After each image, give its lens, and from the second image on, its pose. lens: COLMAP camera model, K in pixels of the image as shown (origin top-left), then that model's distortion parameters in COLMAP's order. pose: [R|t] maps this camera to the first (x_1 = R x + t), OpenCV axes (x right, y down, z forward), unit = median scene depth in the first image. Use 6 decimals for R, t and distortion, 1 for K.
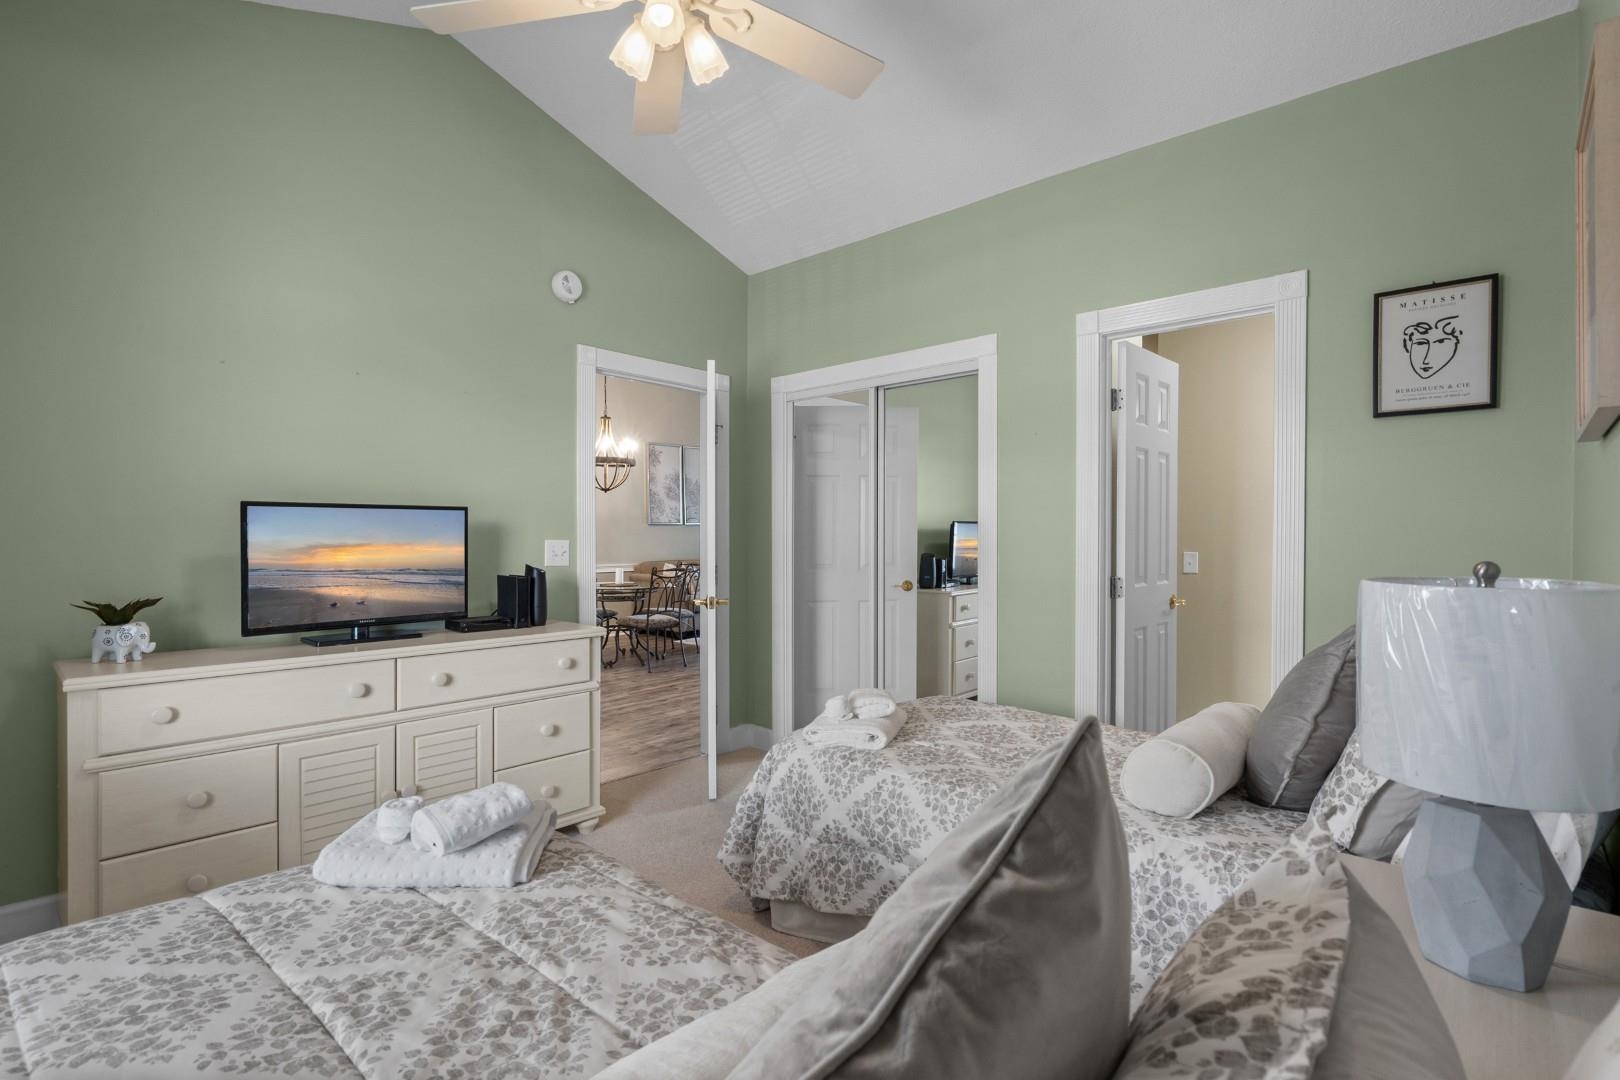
lens RADIAL K [[764.0, 0, 822.4], [0, 764.0, 563.4], [0, 0, 1]] dist [-0.004439, 0.000291]
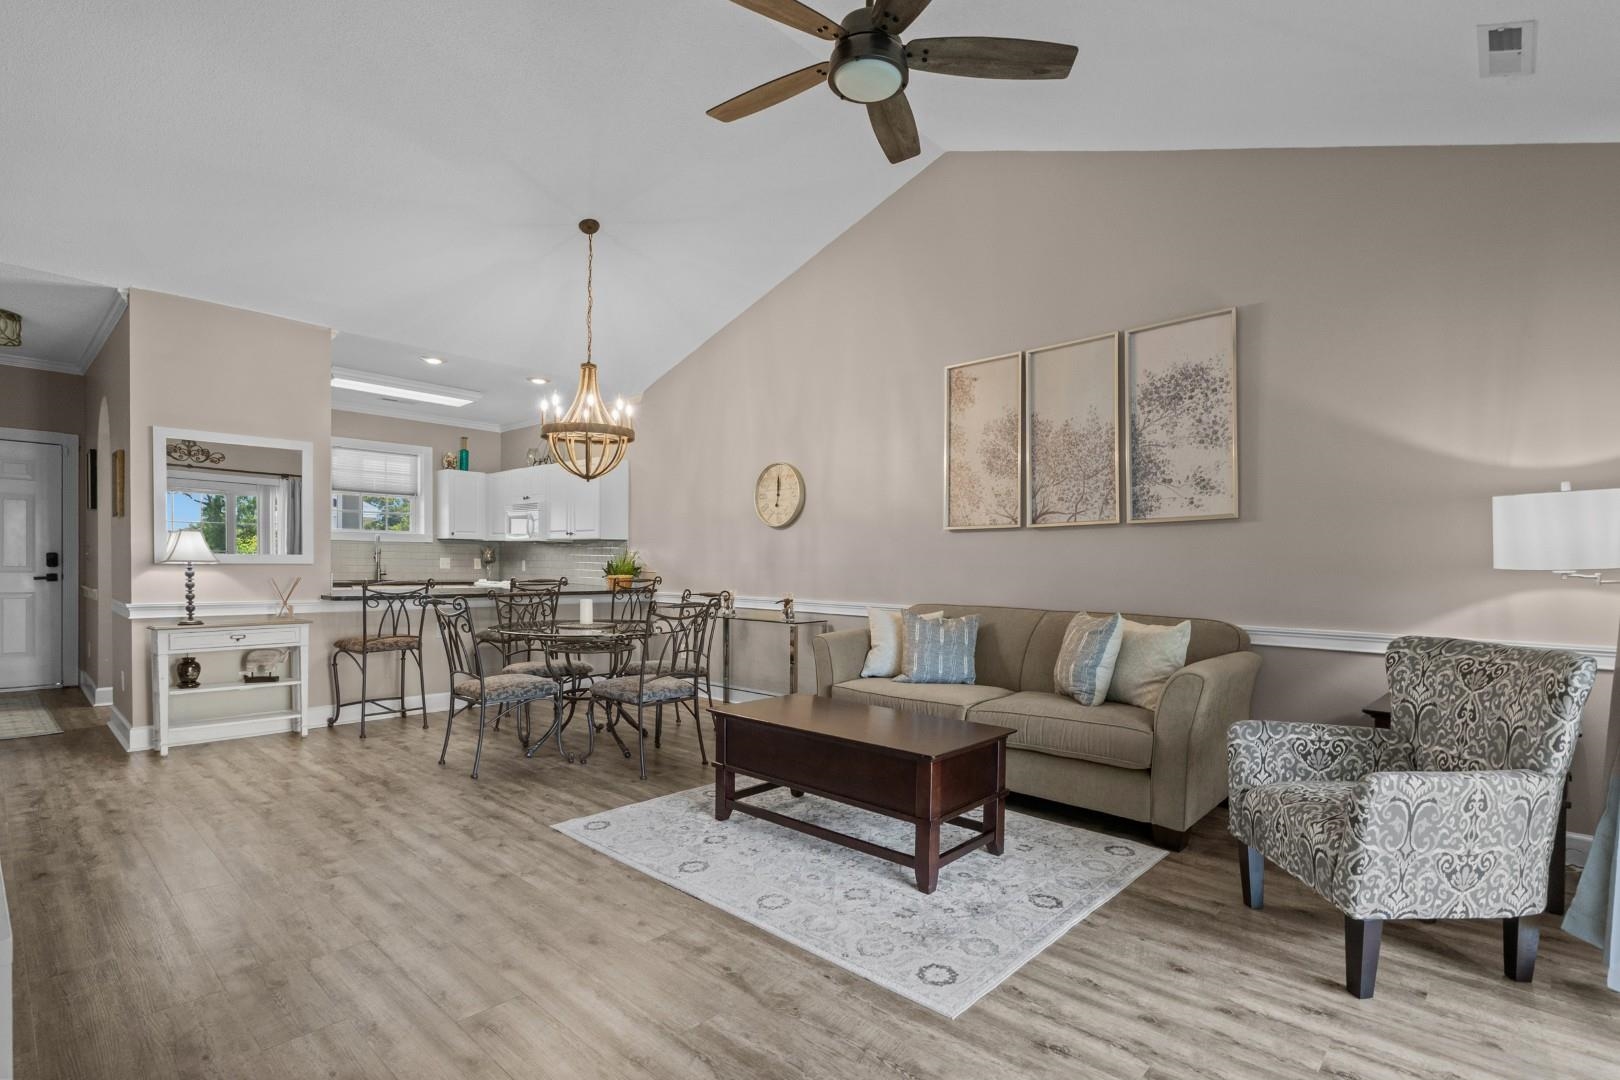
lens RADIAL K [[772.4, 0, 817.4], [0, 772.4, 577.7], [0, 0, 1]] dist [0.000406, 0.000836]
pose [[-0.022692, 0.017968, -0.999581, 0.282708], [-0.055483, 0.998275, 0.019205, -0.024752], [0.998202, 0.055895, -0.021656, 0.927211]]
